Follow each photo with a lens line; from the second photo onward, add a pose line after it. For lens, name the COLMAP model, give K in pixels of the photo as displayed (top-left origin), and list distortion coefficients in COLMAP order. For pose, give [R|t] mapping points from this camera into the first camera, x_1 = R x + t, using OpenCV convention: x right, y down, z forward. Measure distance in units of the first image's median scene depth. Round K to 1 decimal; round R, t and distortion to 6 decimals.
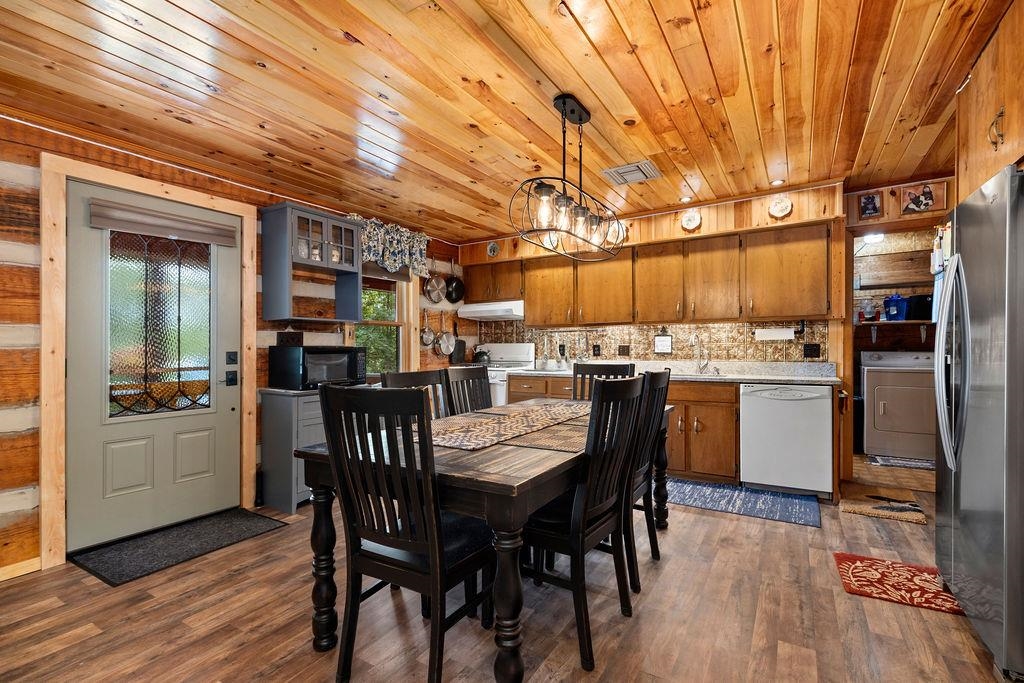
lens RADIAL K [[467.4, 0, 515.1], [0, 467.4, 343.8], [0, 0, 1]] dist [0.001987, 0.000192]
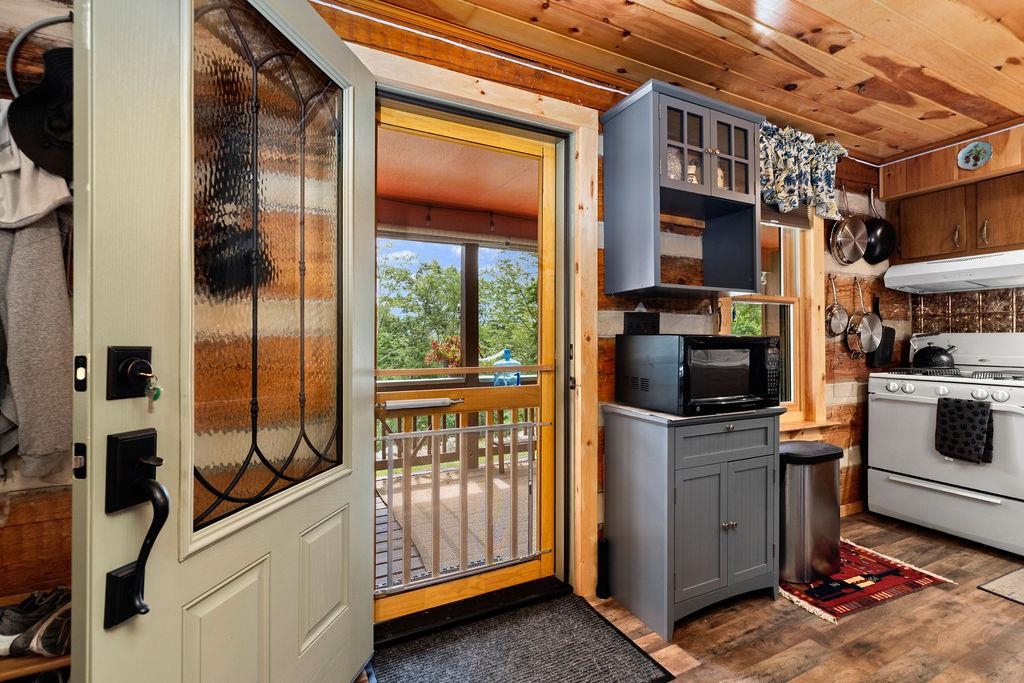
lens RADIAL K [[467.4, 0, 510.3], [0, 467.4, 338.4], [0, 0, 1]] dist [0.001987, 0.000192]
pose [[0.844004, 0.002141, -0.536332, -0.229460], [-0.001160, 0.999997, 0.002166, 0.006091], [0.536335, -0.001206, 0.844004, 0.298531]]
